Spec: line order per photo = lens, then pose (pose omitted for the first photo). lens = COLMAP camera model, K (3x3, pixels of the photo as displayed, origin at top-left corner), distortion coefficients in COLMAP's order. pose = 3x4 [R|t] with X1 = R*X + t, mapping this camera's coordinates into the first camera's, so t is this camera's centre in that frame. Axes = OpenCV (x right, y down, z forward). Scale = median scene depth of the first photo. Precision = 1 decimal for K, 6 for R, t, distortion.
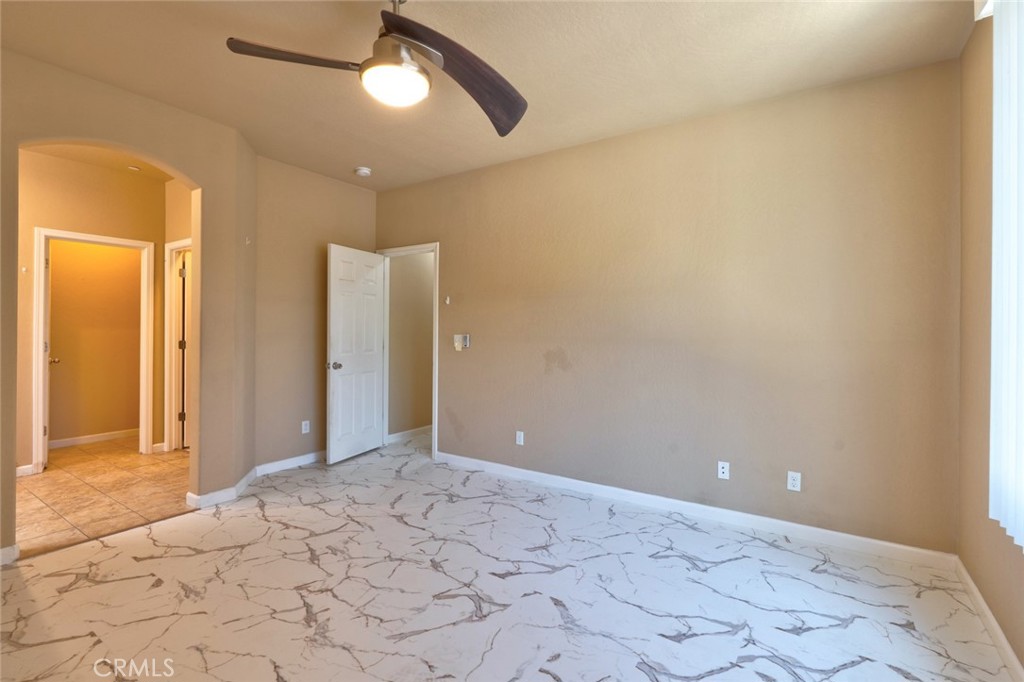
lens RADIAL K [[460.7, 0, 506.3], [0, 460.7, 328.6], [0, 0, 1]] dist [0.002397, 0.001411]
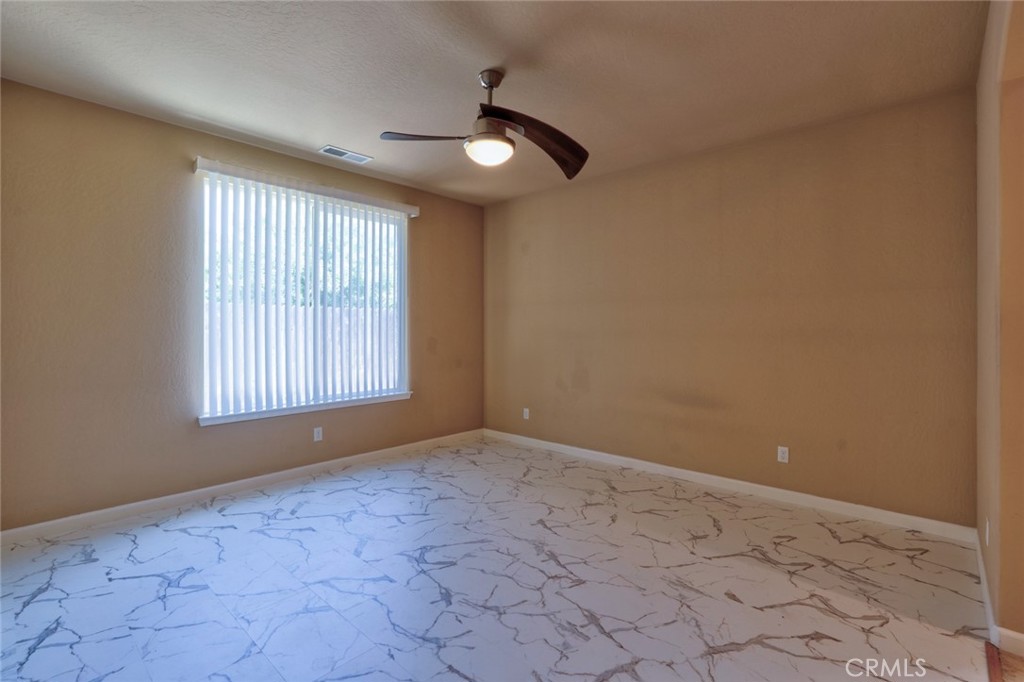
lens RADIAL K [[469.7, 0, 516.8], [0, 469.7, 333.3], [0, 0, 1]] dist [-0.000991, 0.001373]
pose [[-0.990940, -0.008117, 0.134063, -0.446169], [-0.007371, 0.999954, 0.006064, -0.000091], [-0.134106, 0.005021, -0.990954, 2.073263]]
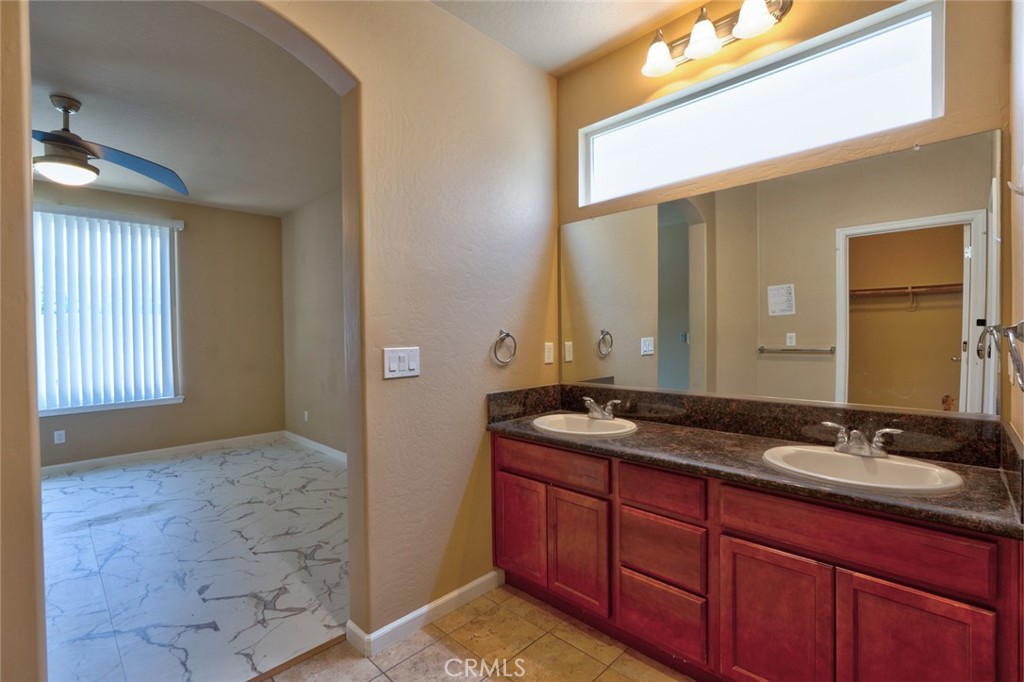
lens RADIAL K [[463.7, 0, 517.0], [0, 463.7, 339.3], [0, 0, 1]] dist [-0.006927, 0.004138]
pose [[-0.983861, 0.004615, 0.178877, -1.658409], [0.007109, 0.999886, 0.013307, -0.008448], [-0.178795, 0.014364, -0.983781, 1.915077]]
